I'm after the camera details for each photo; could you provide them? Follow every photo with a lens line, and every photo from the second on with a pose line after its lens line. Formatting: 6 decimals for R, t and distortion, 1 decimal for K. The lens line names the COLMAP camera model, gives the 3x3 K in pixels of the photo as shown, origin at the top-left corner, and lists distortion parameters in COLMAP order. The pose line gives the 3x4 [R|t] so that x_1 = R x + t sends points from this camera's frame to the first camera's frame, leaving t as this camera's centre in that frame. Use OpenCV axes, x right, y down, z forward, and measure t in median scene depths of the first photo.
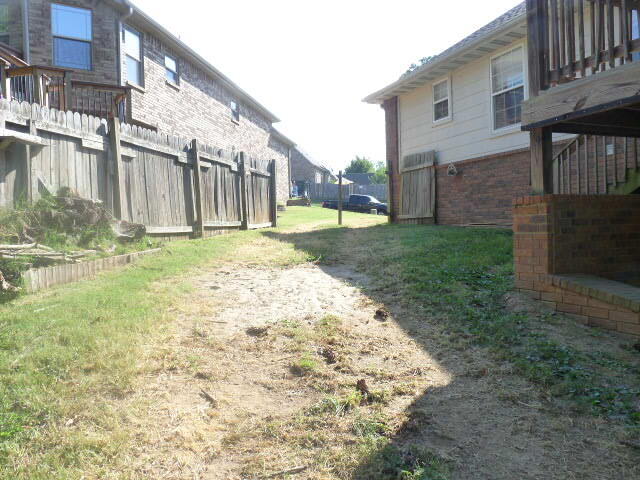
lens RADIAL K [[516.4, 0, 317.0], [0, 516.4, 237.3], [0, 0, 1]] dist [-0.017496, -0.013085]
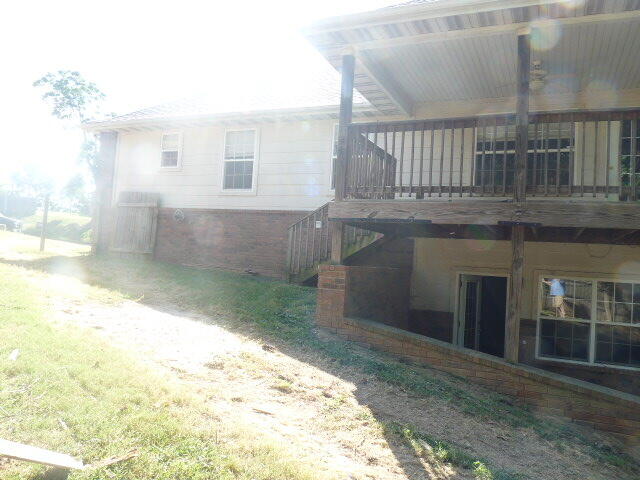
lens RADIAL K [[516.4, 0, 317.0], [0, 516.4, 237.3], [0, 0, 1]] dist [-0.017496, -0.013085]
pose [[0.726733, 0.104391, 0.678941, -0.366017], [-0.072493, 0.994521, -0.075318, -0.023977], [-0.683084, 0.005518, 0.730319, -0.046344]]
